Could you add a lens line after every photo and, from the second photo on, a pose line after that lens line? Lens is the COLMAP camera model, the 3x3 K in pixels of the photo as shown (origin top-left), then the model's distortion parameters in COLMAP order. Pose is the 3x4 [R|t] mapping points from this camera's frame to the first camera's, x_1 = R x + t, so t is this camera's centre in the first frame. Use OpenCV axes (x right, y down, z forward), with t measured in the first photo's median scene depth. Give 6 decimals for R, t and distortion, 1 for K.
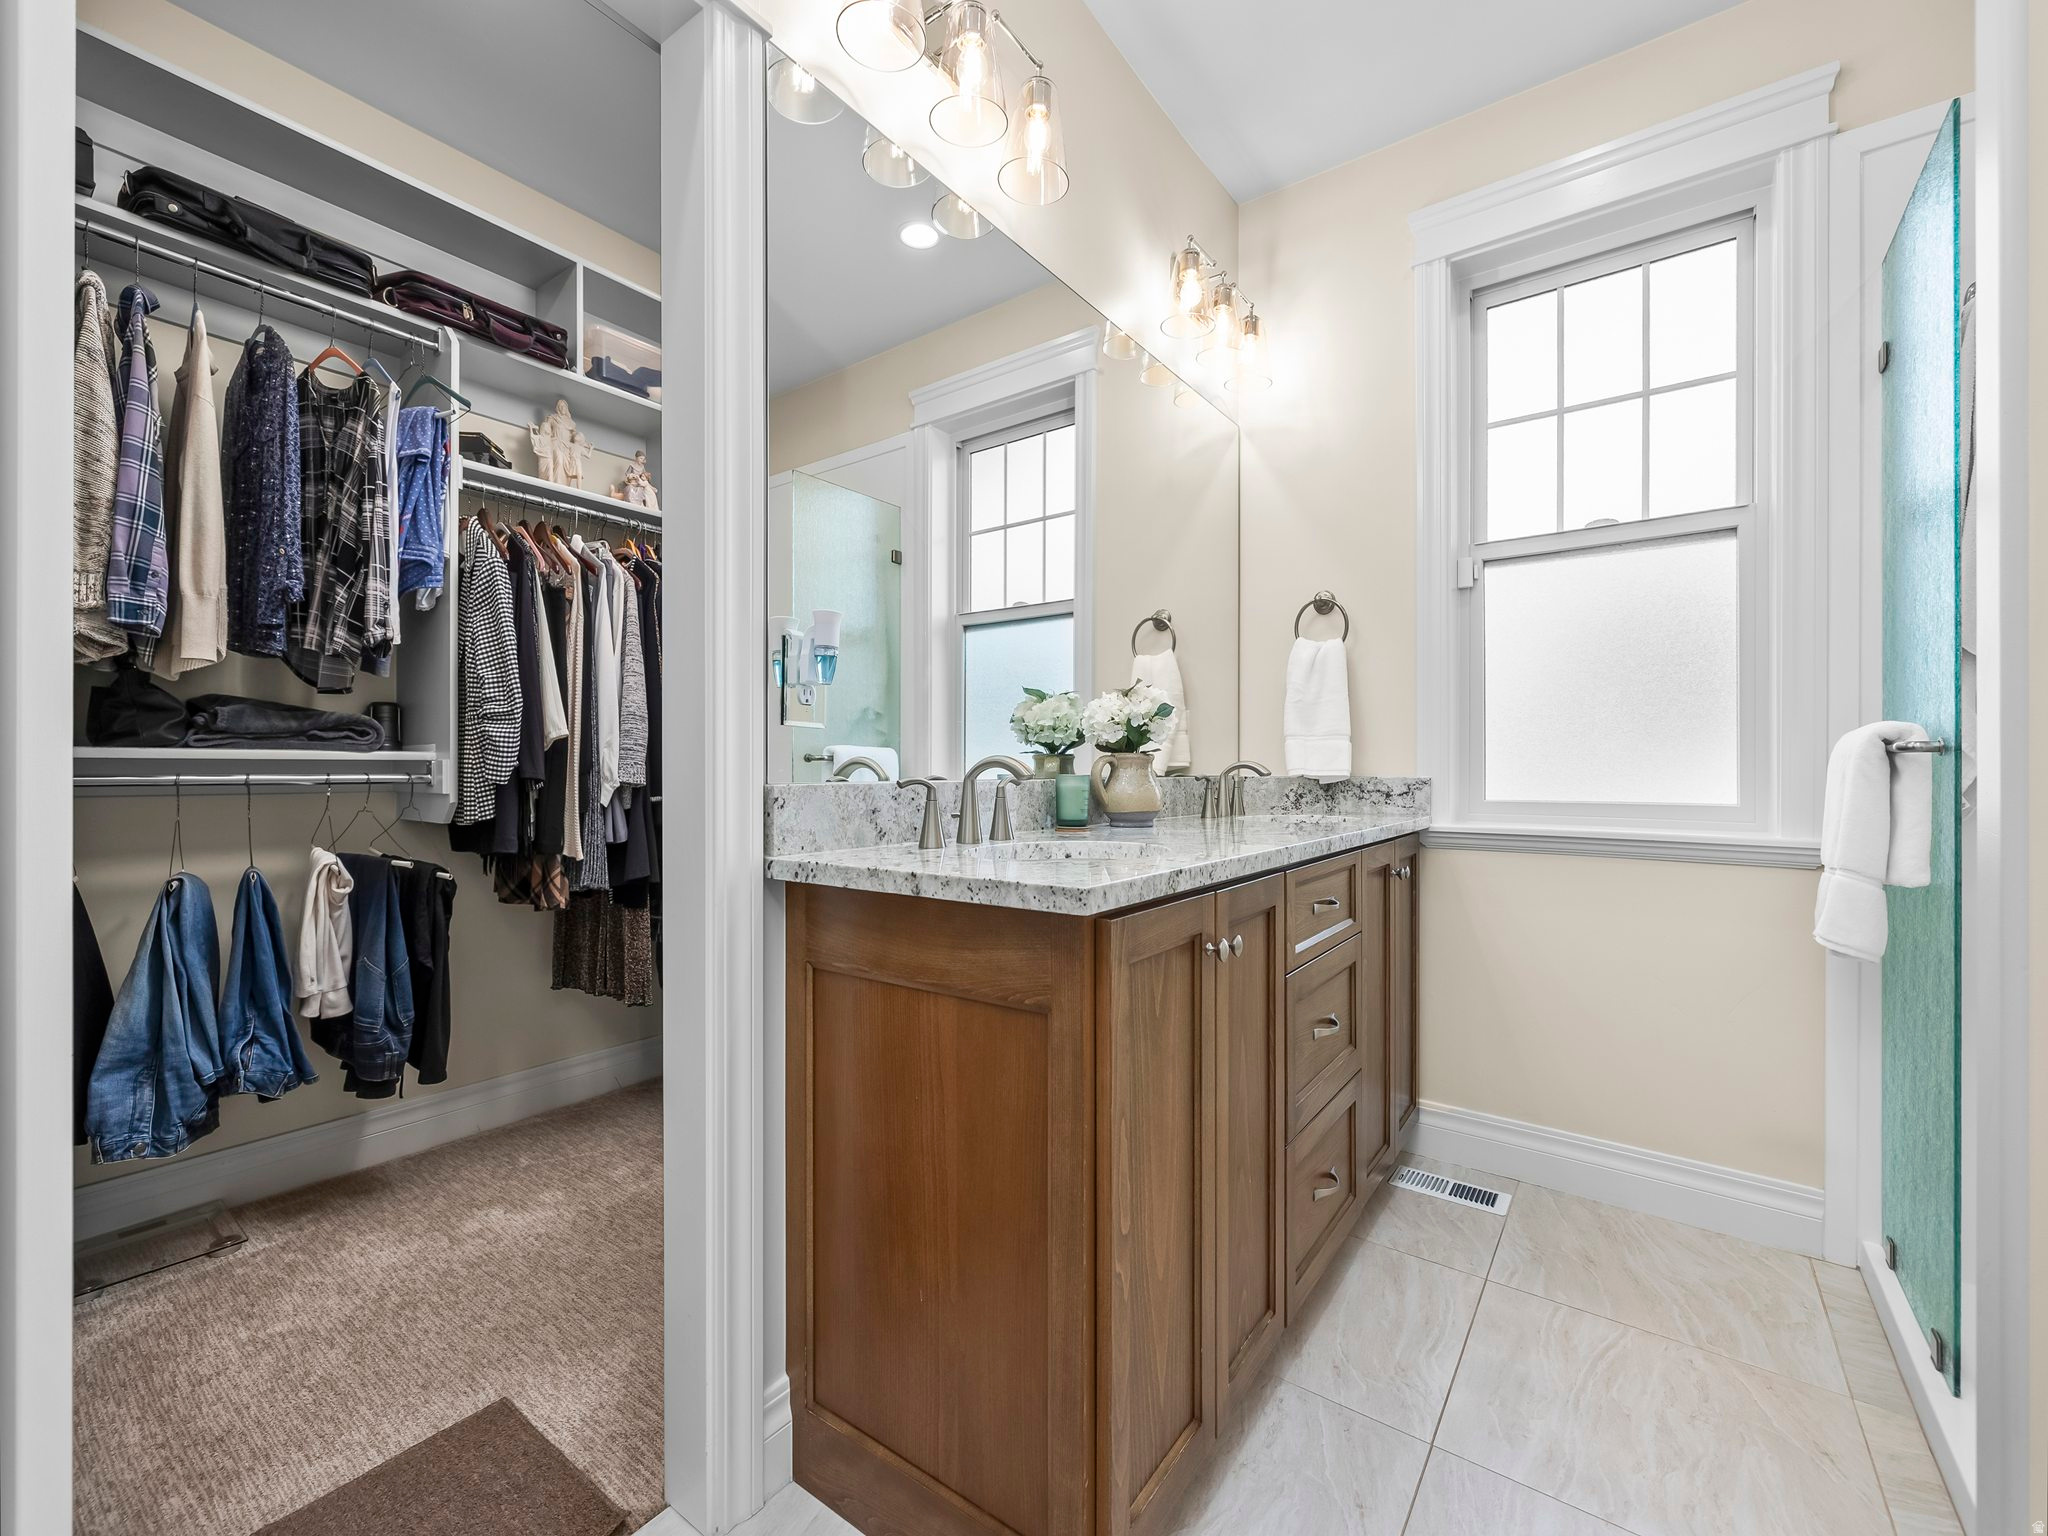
lens RADIAL K [[858.8, 0, 1015.3], [0, 858.8, 764.4], [0, 0, 1]] dist [0.001285, -0.000292]
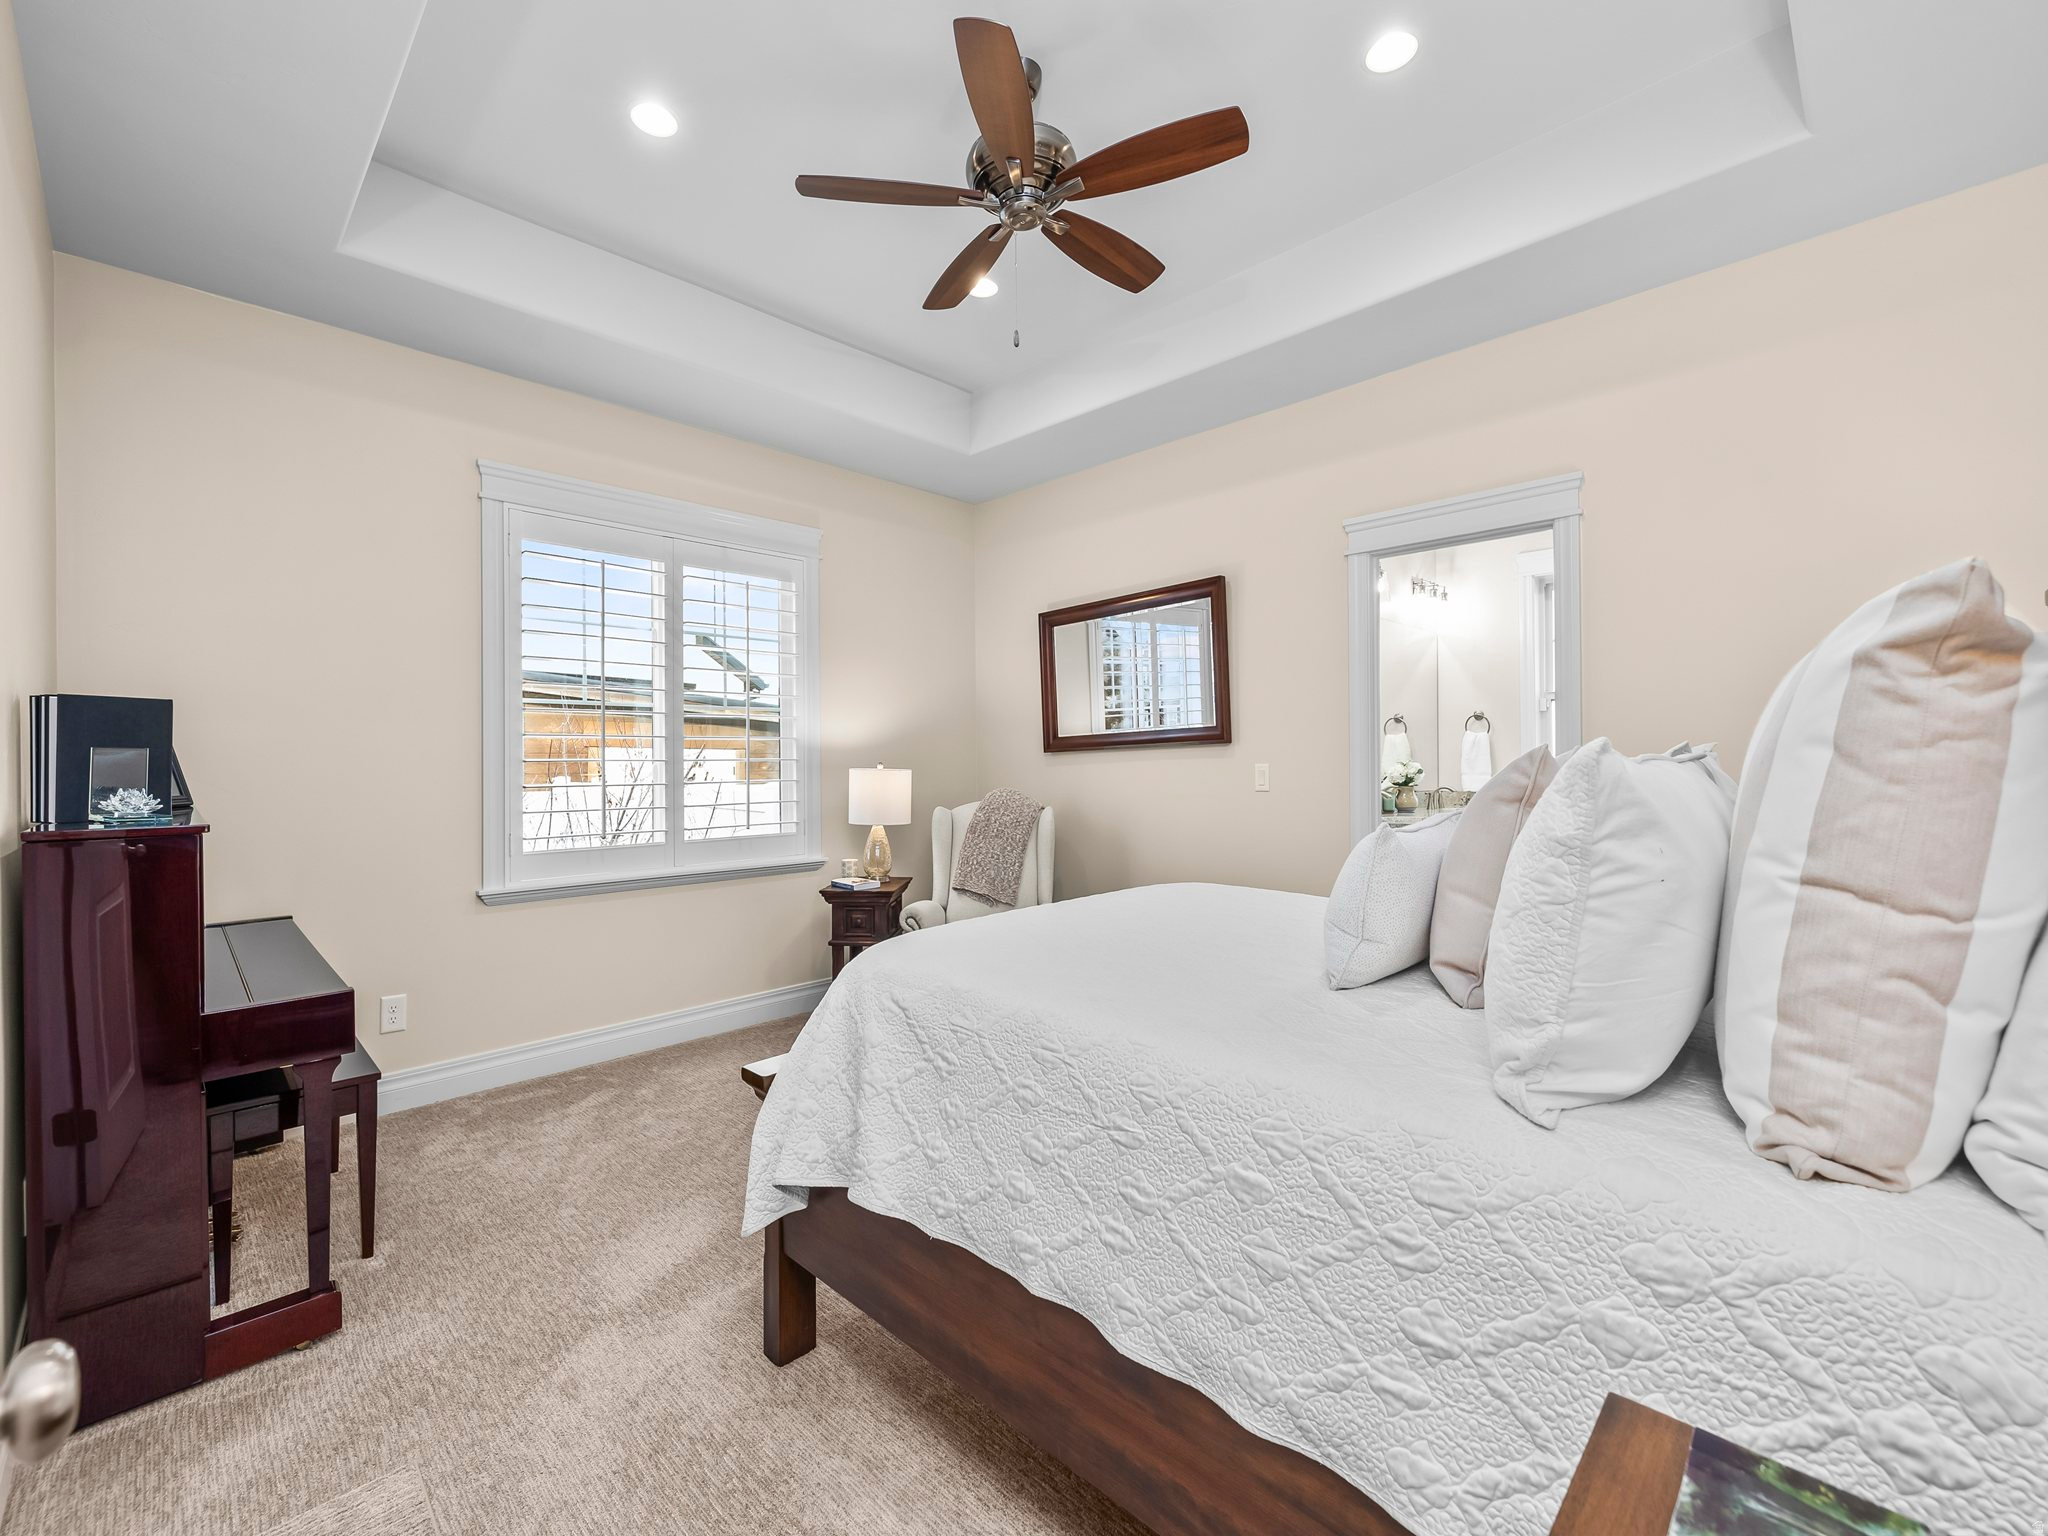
lens RADIAL K [[858.8, 0, 1015.8], [0, 858.8, 760.9], [0, 0, 1]] dist [0.001285, -0.000292]
pose [[0.990098, -0.012271, -0.139838, -0.721069], [0.013357, 0.999887, 0.006832, -0.129856], [0.139738, -0.008632, 0.990151, -1.912144]]
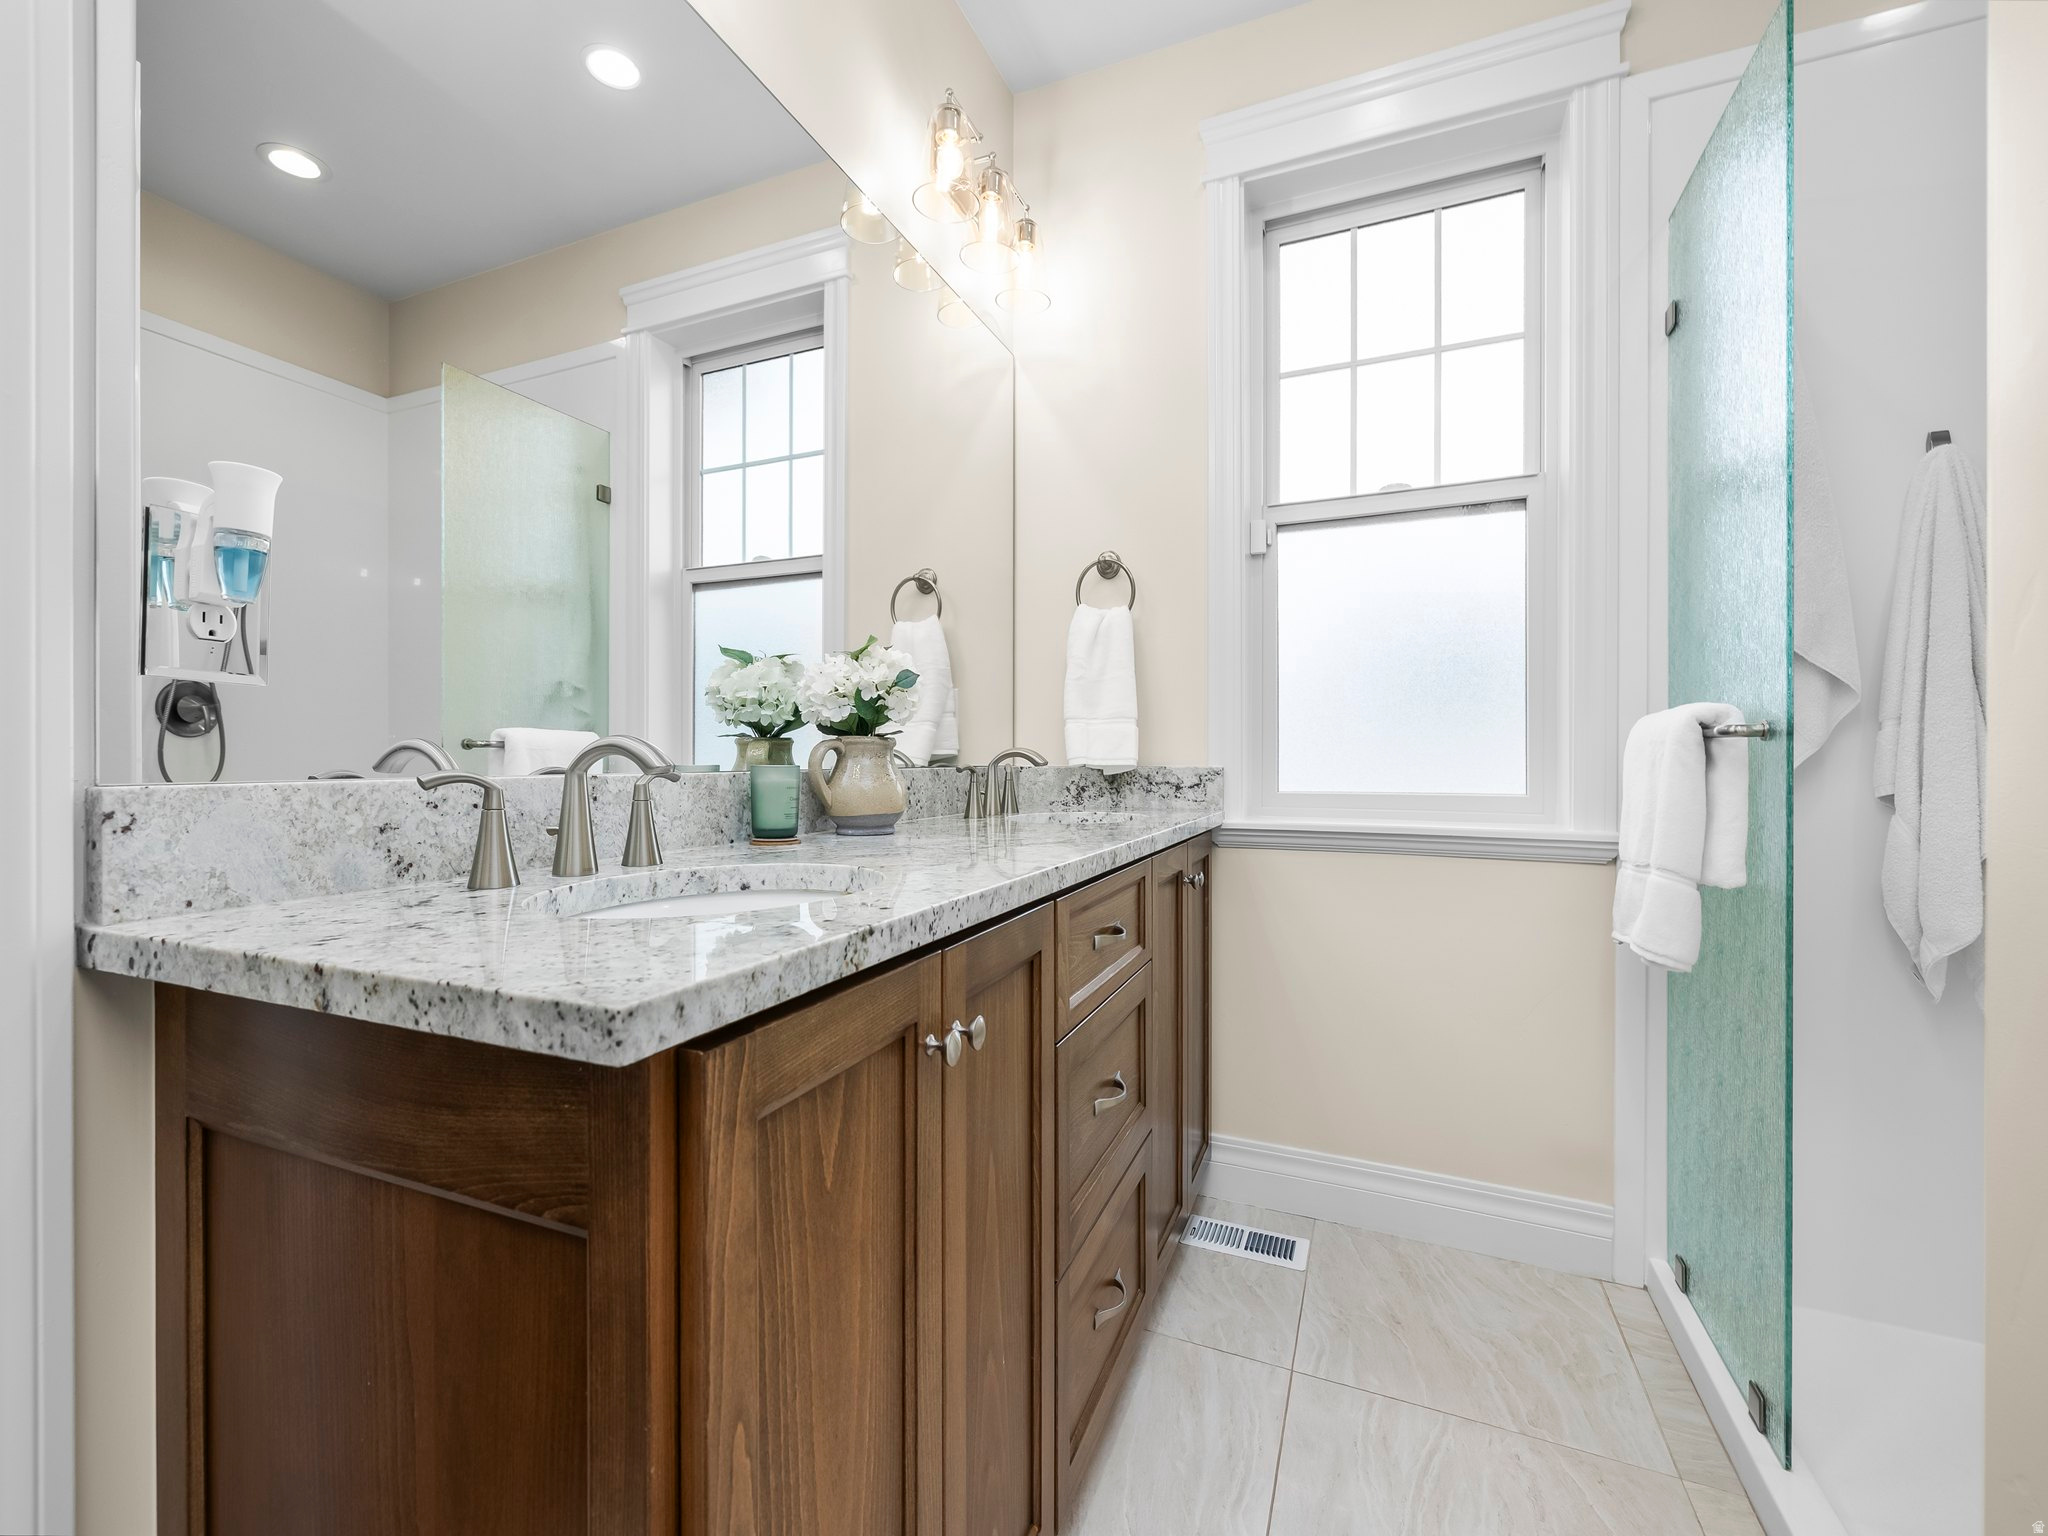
lens RADIAL K [[858.8, 0, 1022.5], [0, 858.8, 760.2], [0, 0, 1]] dist [0.001285, -0.000292]
pose [[0.970481, -0.002198, 0.241169, 0.087686], [0.000617, 0.999978, 0.006631, 0.002831], [-0.241178, -0.006287, 0.970461, 0.237802]]
